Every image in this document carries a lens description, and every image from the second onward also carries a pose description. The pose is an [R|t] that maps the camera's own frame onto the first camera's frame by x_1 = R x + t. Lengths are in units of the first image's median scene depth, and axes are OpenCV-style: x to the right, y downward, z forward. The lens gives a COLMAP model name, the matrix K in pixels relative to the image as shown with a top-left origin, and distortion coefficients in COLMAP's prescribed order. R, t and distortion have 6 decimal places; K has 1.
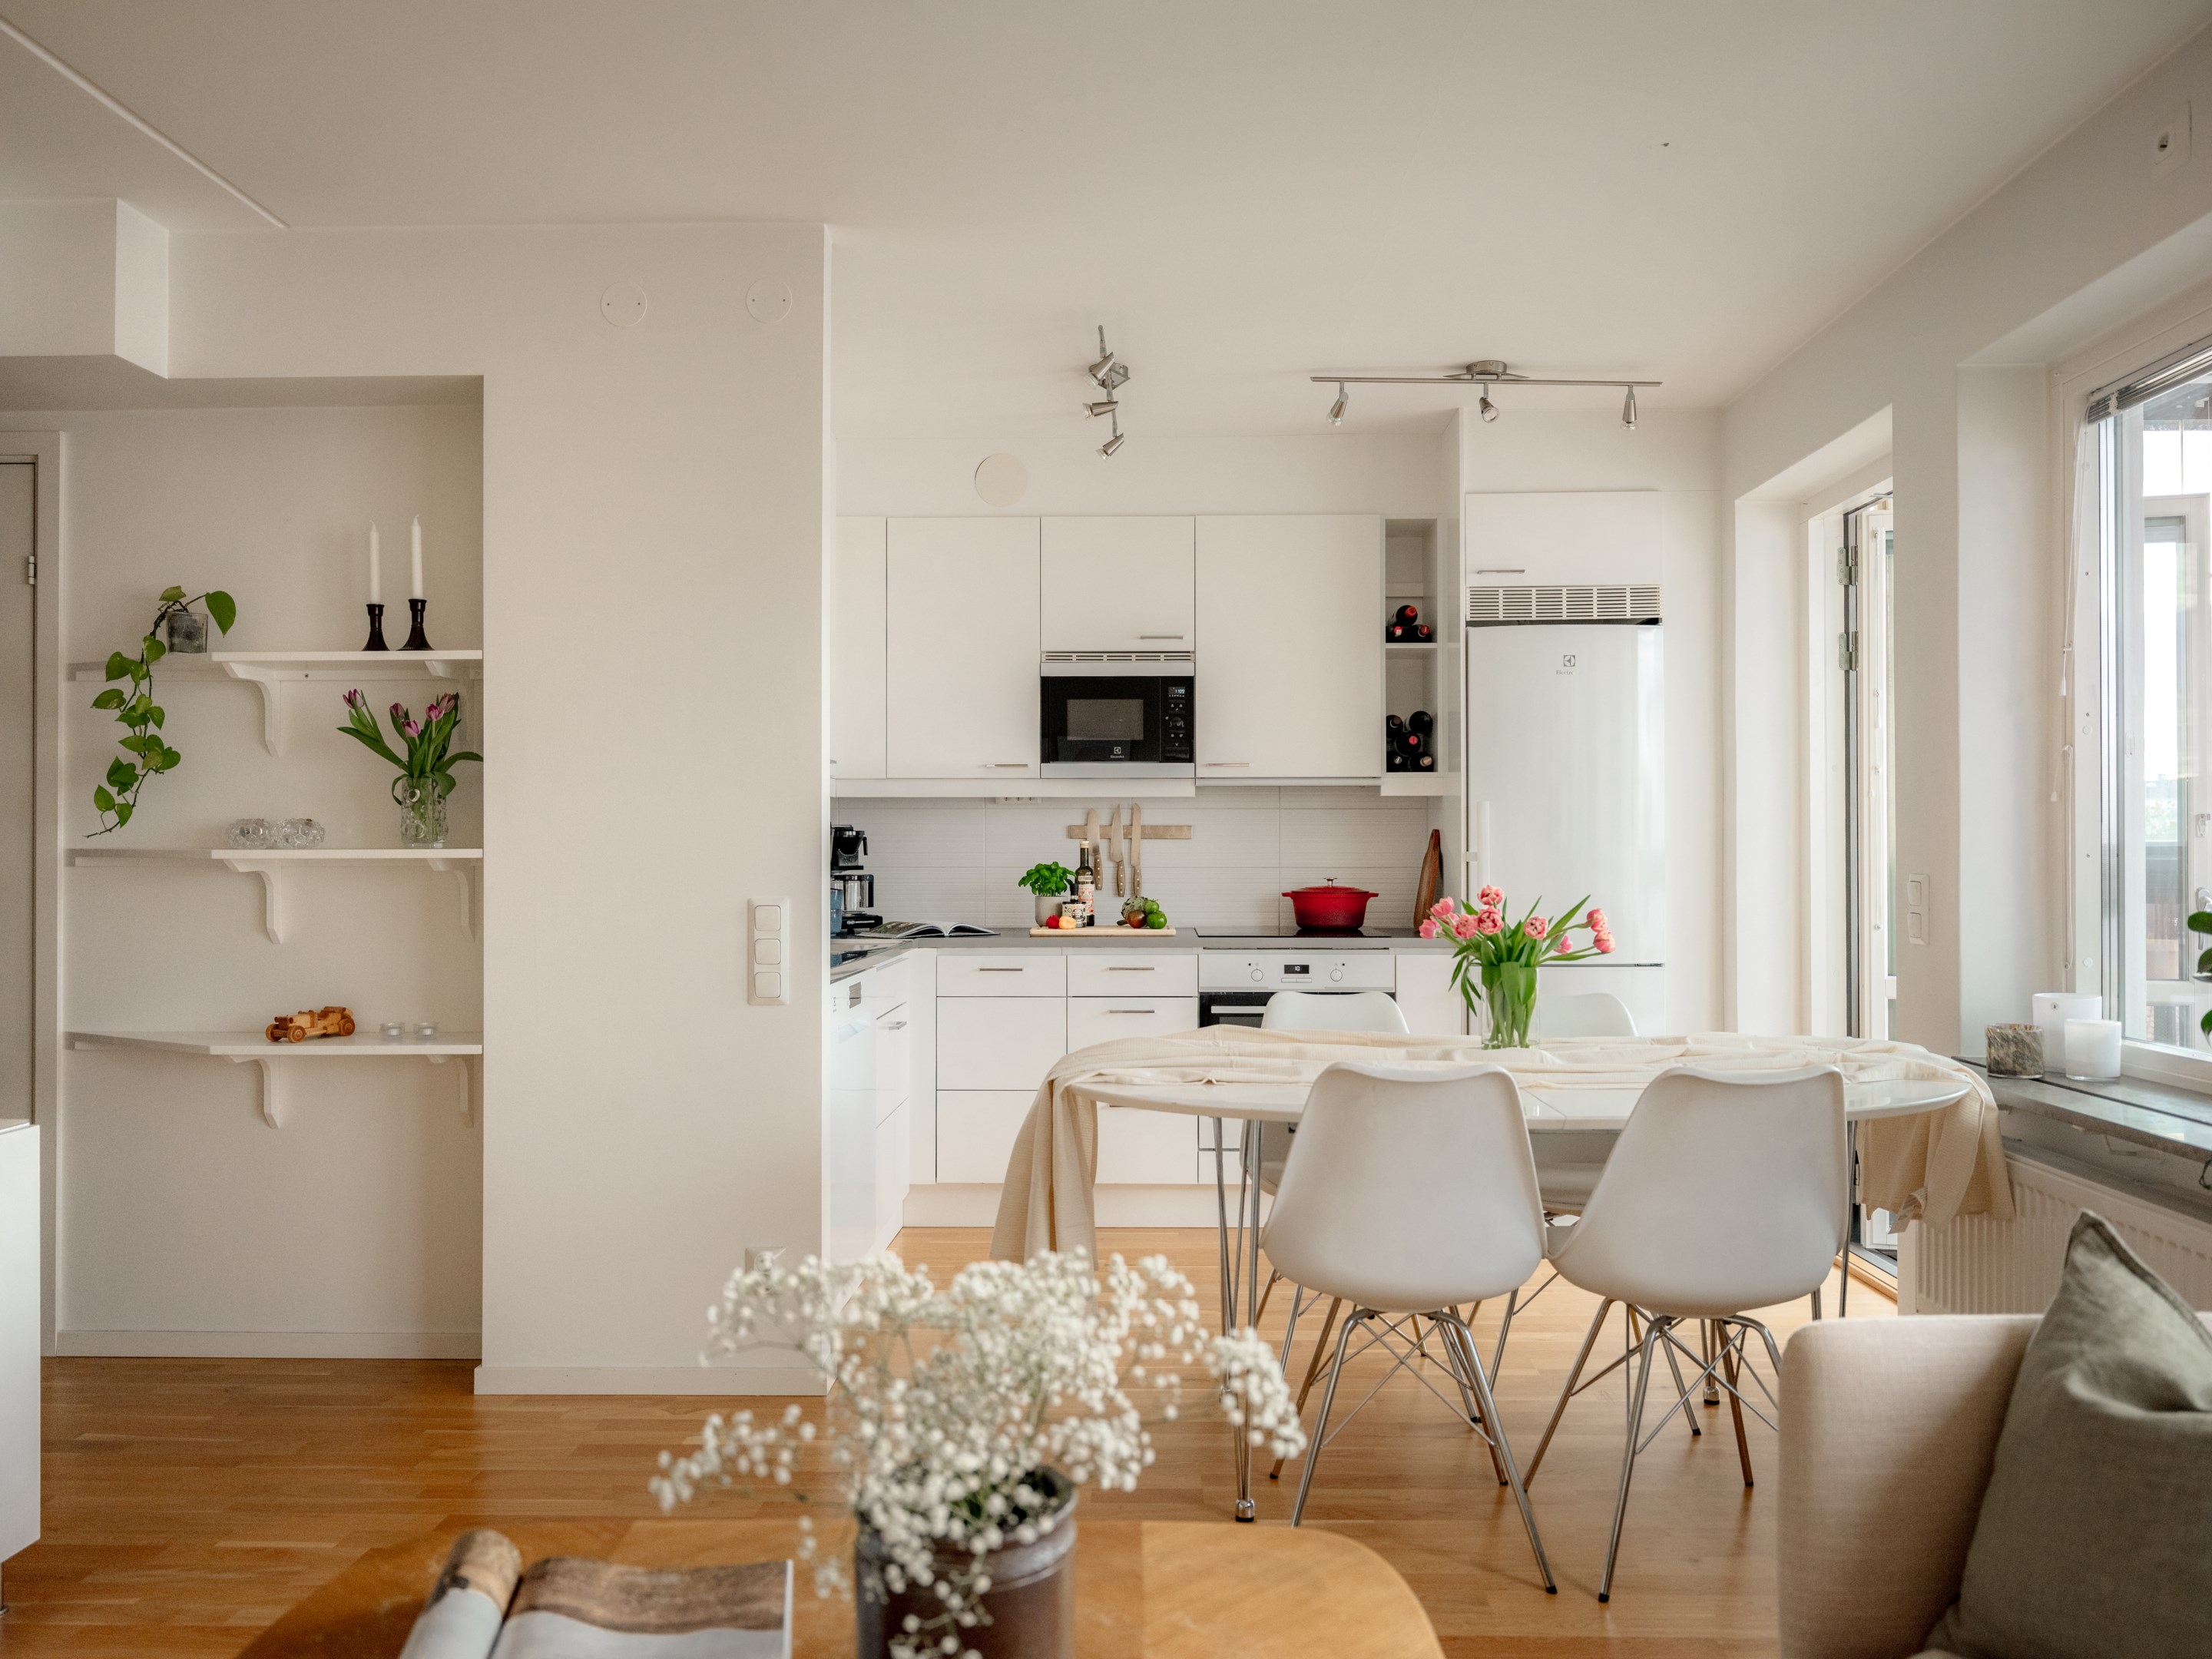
lens RADIAL K [[1589.8, 0, 1152.2], [0, 1589.8, 832.4], [0, 0, 1]] dist [0.004398, -0.003867]
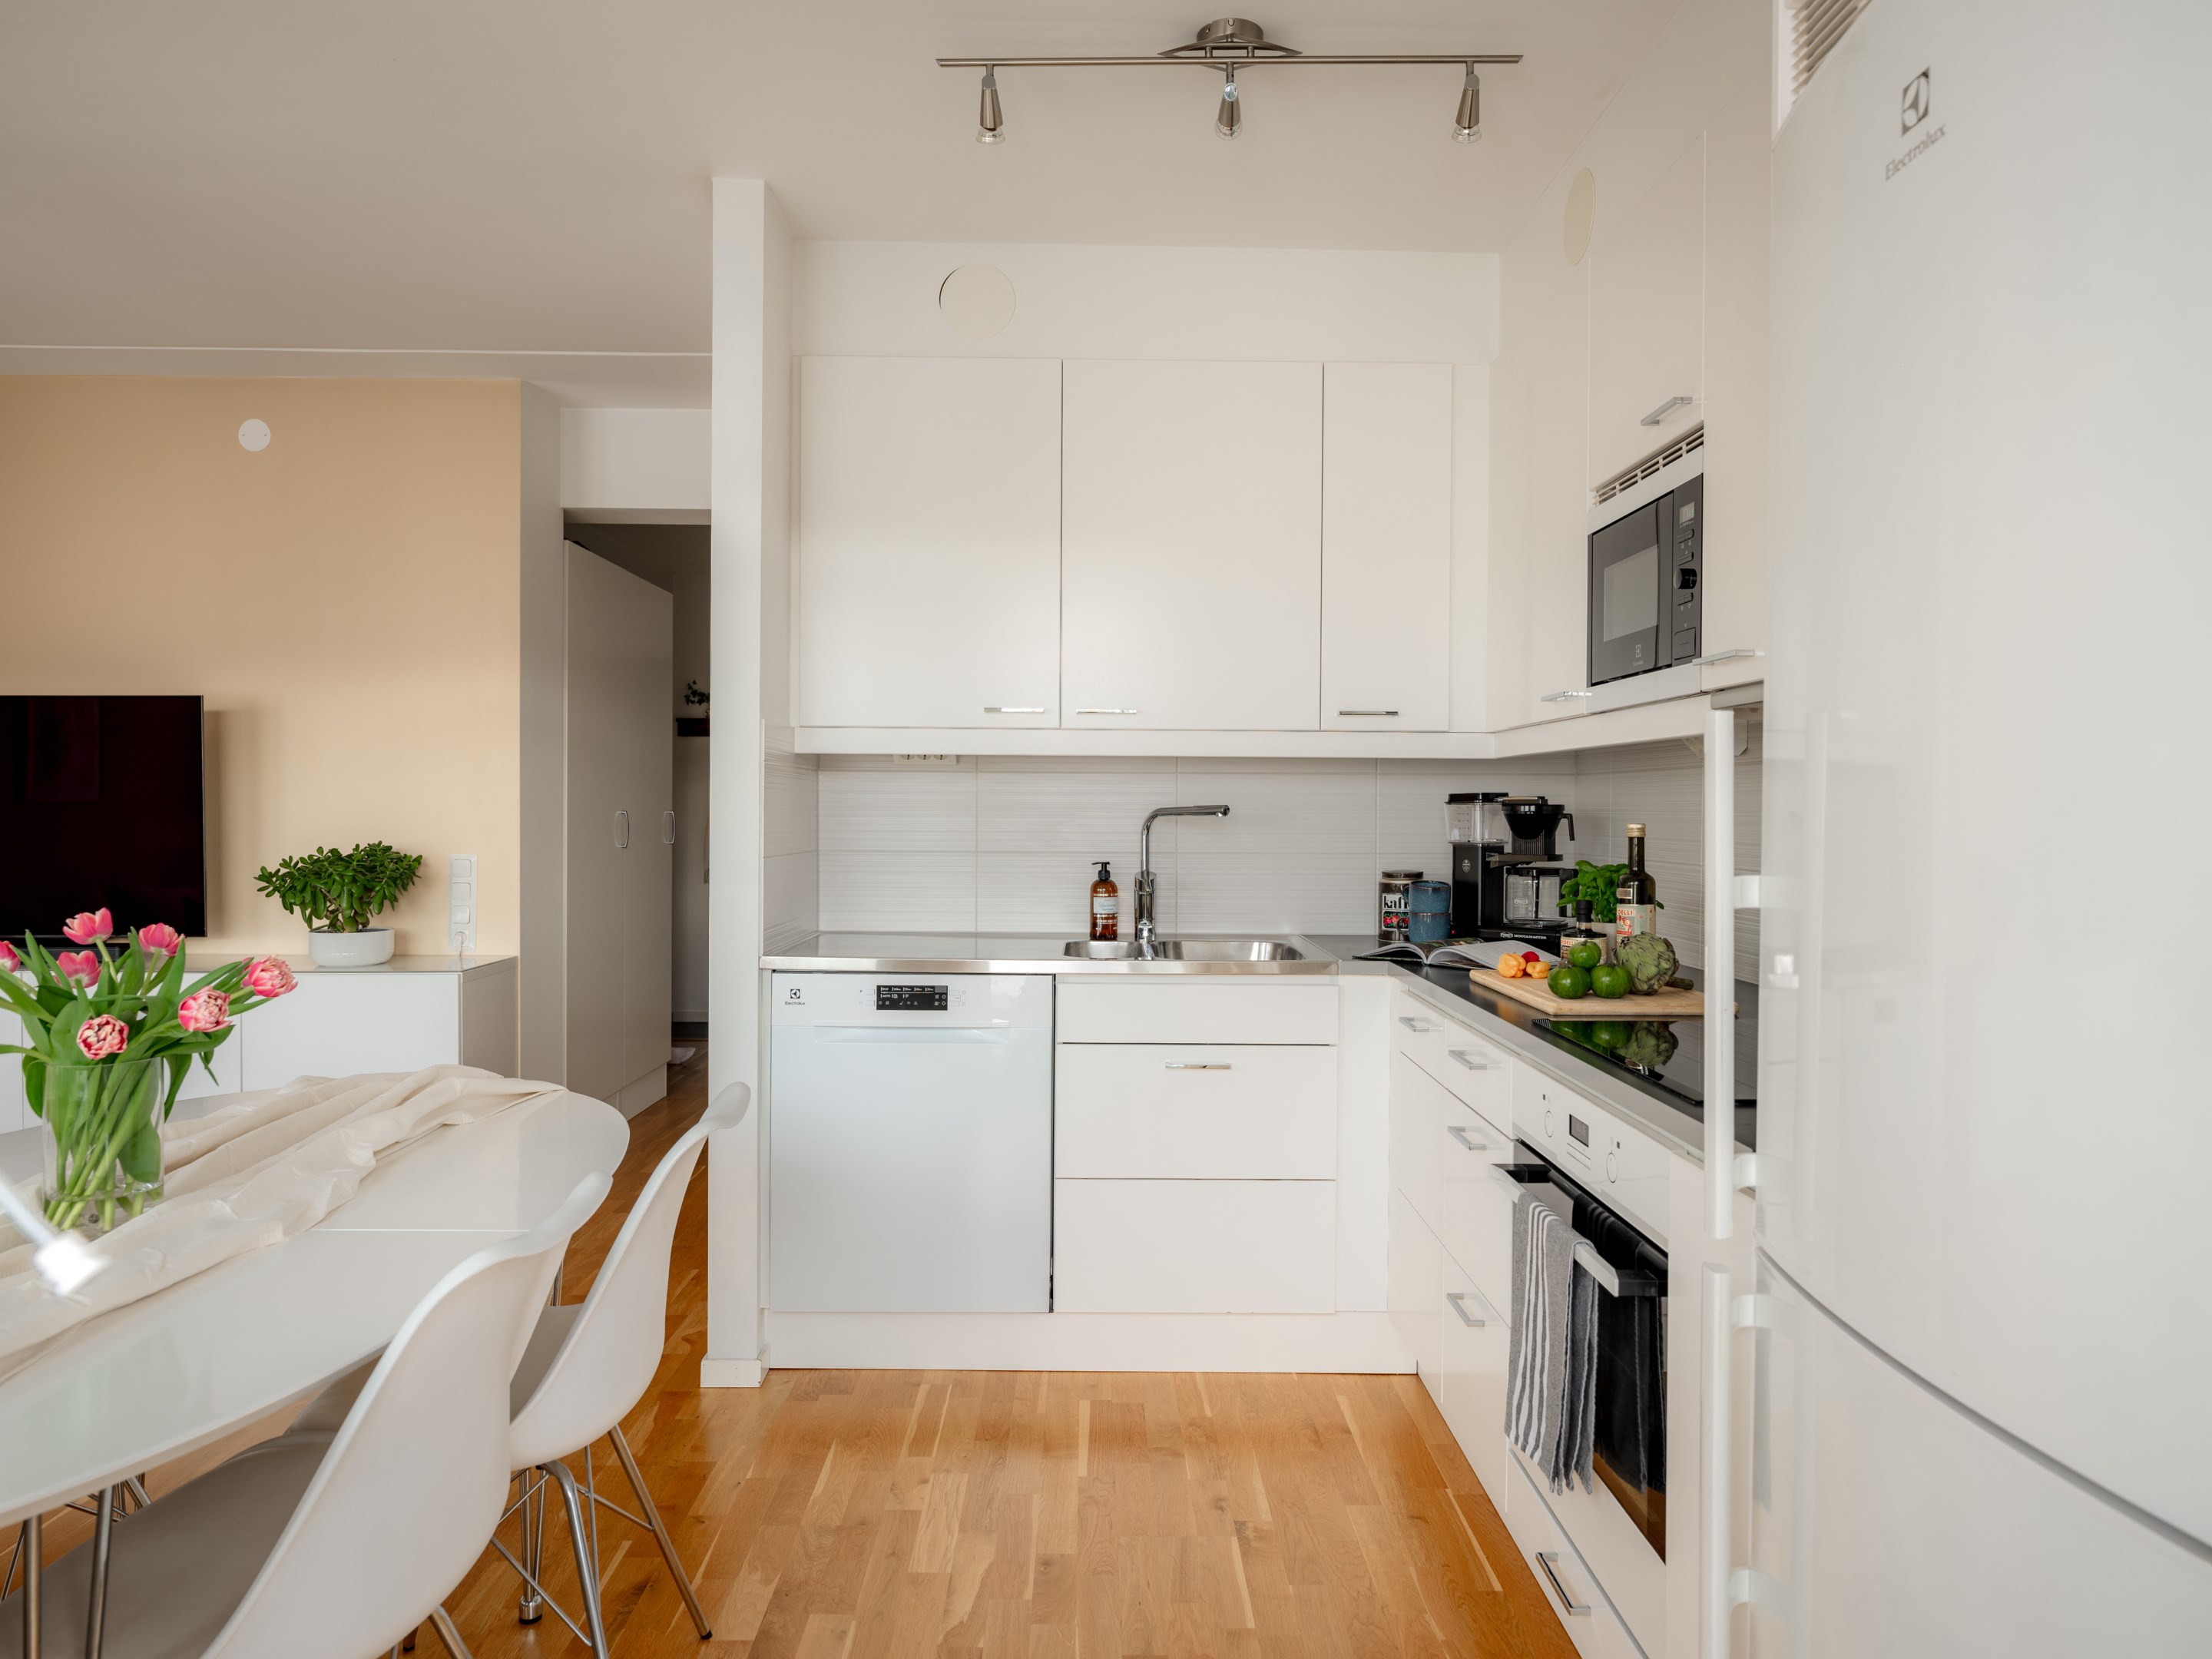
lens RADIAL K [[1388.7, 0, 1045.6], [0, 1388.7, 801.8], [0, 0, 1]] dist [-0.005379, 0.002704]
pose [[-0.005577, -0.002476, -0.999981, 0.425365], [0.005482, 0.999982, -0.002507, -0.002094], [0.999969, -0.005496, -0.005564, 0.798523]]
